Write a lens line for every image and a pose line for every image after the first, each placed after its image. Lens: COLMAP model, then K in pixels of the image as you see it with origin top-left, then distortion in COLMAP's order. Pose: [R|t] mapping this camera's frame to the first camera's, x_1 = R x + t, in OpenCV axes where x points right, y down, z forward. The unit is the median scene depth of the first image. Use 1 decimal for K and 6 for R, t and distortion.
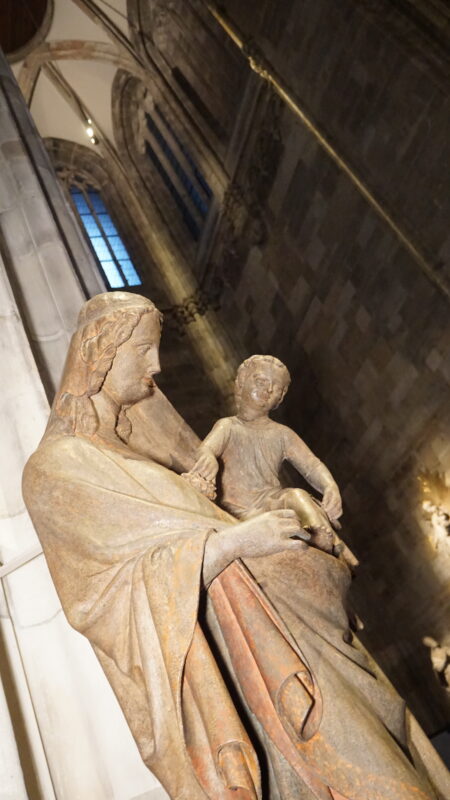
lens RADIAL K [[701.4, 0, 222.8], [0, 701.4, 398.4], [0, 0, 1]] dist [-0.141470, 0.176234]
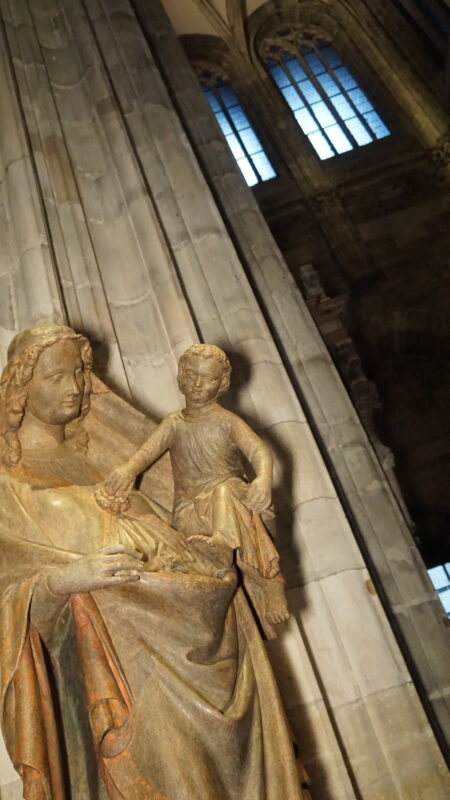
lens RADIAL K [[702.9, 0, 222.8], [0, 702.9, 397.5], [0, 0, 1]] dist [-0.144869, 0.186955]
pose [[0.894213, -0.112048, -0.433391, 0.612302], [0.197692, 0.967485, 0.157767, -0.167611], [0.401622, -0.226755, 0.887289, 0.130654]]
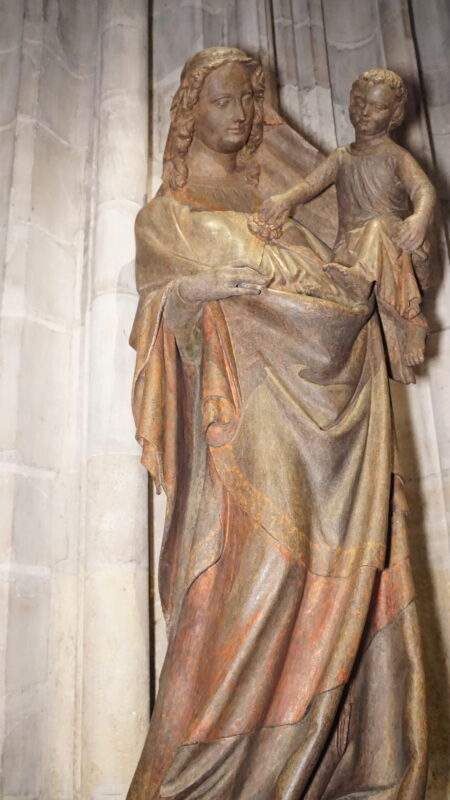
lens RADIAL K [[702.9, 0, 222.8], [0, 702.9, 397.5], [0, 0, 1]] dist [-0.144869, 0.186955]
pose [[0.669204, 0.144750, -0.728844, 0.770290], [0.202020, 0.908459, 0.365911, -0.047600], [0.715090, -0.392110, 0.578701, 0.197065]]
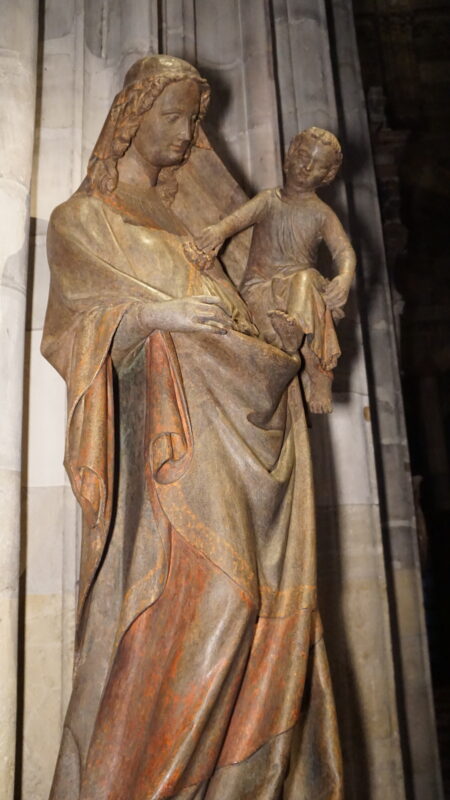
lens RADIAL K [[702.9, 0, 222.8], [0, 702.9, 397.5], [0, 0, 1]] dist [-0.144869, 0.186955]
pose [[0.892615, 0.256167, -0.370968, 0.464774], [-0.086298, 0.904748, 0.417114, -0.132883], [0.442483, -0.340309, 0.829698, 0.026511]]
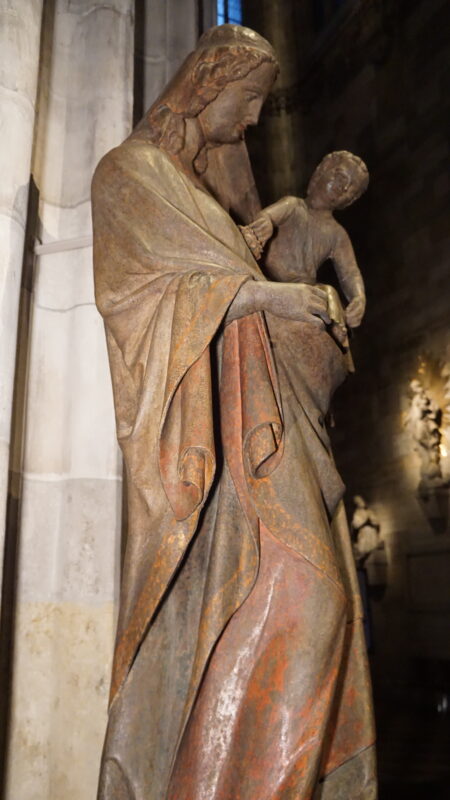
lens RADIAL K [[702.9, 0, 222.8], [0, 702.9, 397.5], [0, 0, 1]] dist [-0.144869, 0.186955]
pose [[0.918704, 0.392421, 0.044594, -0.025028], [-0.389455, 0.881372, 0.267410, 0.064616], [0.065633, -0.263038, 0.962550, -0.067923]]
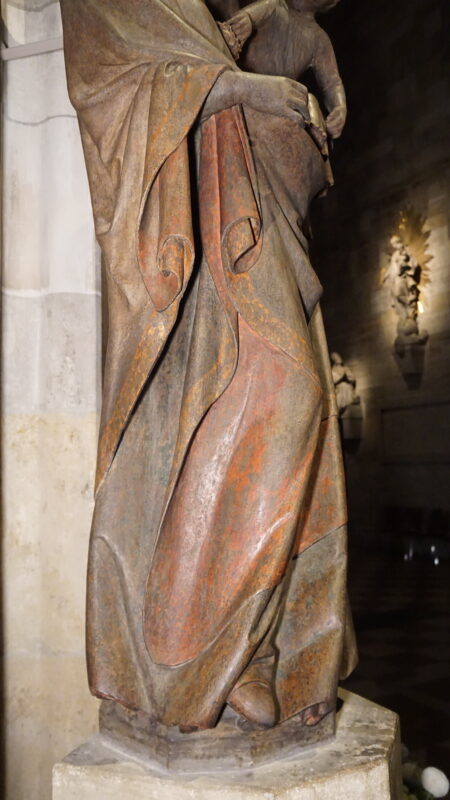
lens RADIAL K [[702.9, 0, 222.8], [0, 702.9, 397.5], [0, 0, 1]] dist [-0.144869, 0.186955]
pose [[0.918062, 0.368160, 0.147041, 0.004565], [-0.394938, 0.817117, 0.419932, 0.131296], [0.034453, -0.443596, 0.895565, -0.107639]]
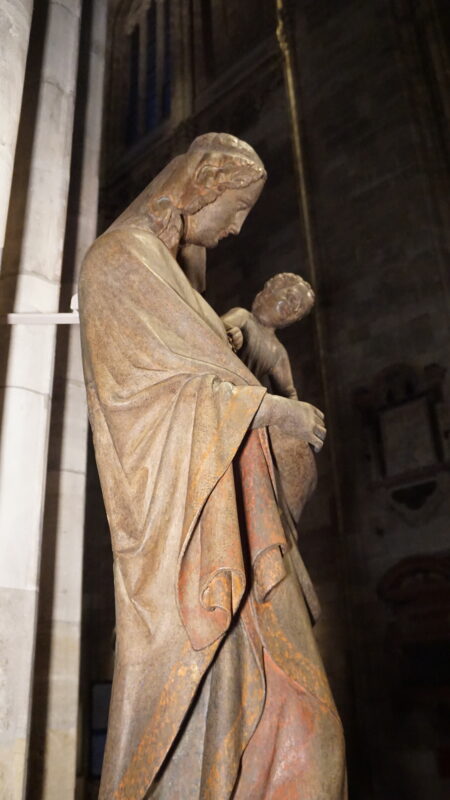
lens RADIAL K [[702.9, 0, 222.8], [0, 702.9, 397.5], [0, 0, 1]] dist [-0.144869, 0.186955]
pose [[0.812007, 0.511648, 0.280822, -0.282345], [-0.529223, 0.848344, -0.015385, 0.197213], [-0.246105, -0.136124, 0.959637, 0.011474]]
